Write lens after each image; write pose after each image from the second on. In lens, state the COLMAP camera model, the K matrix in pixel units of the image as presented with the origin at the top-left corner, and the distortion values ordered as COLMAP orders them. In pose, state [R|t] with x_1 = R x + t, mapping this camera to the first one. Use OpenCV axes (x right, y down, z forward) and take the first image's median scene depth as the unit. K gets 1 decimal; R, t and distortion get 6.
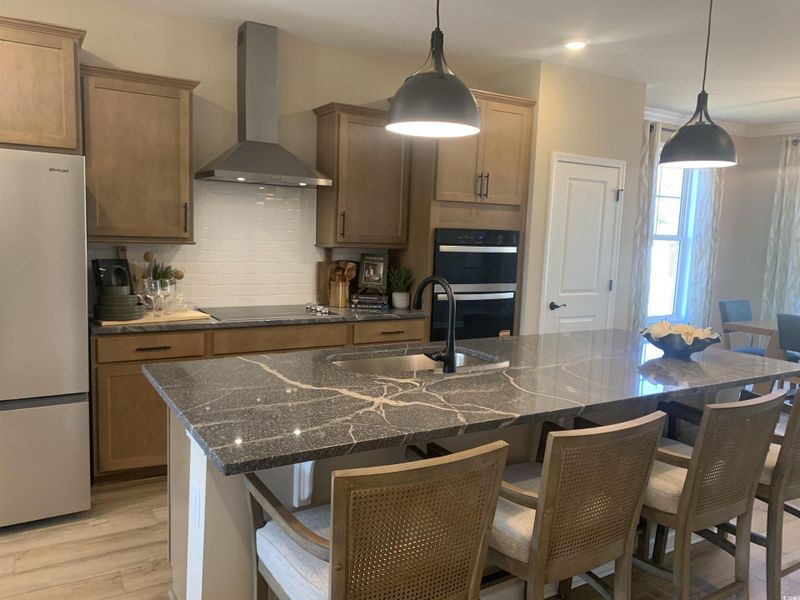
lens RADIAL K [[602.4, 0, 399.5], [0, 602.4, 299.7], [0, 0, 1]] dist [0.027783, -0.033393]
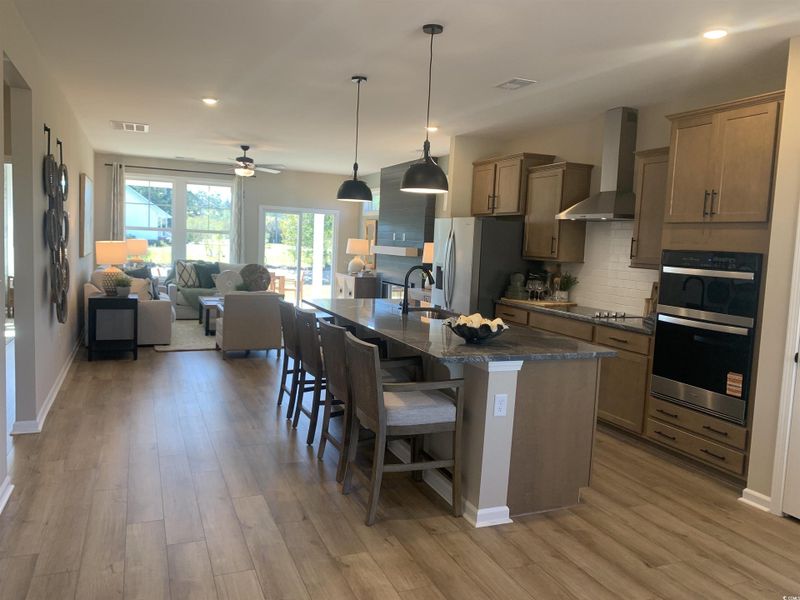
lens RADIAL K [[602.4, 0, 399.8], [0, 602.4, 295.3], [0, 0, 1]] dist [0.027783, -0.033393]
pose [[-0.066316, 0.050381, -0.996526, 1.044141], [-0.174529, 0.982742, 0.061298, -0.024552], [0.982416, 0.177988, -0.056379, 0.583713]]
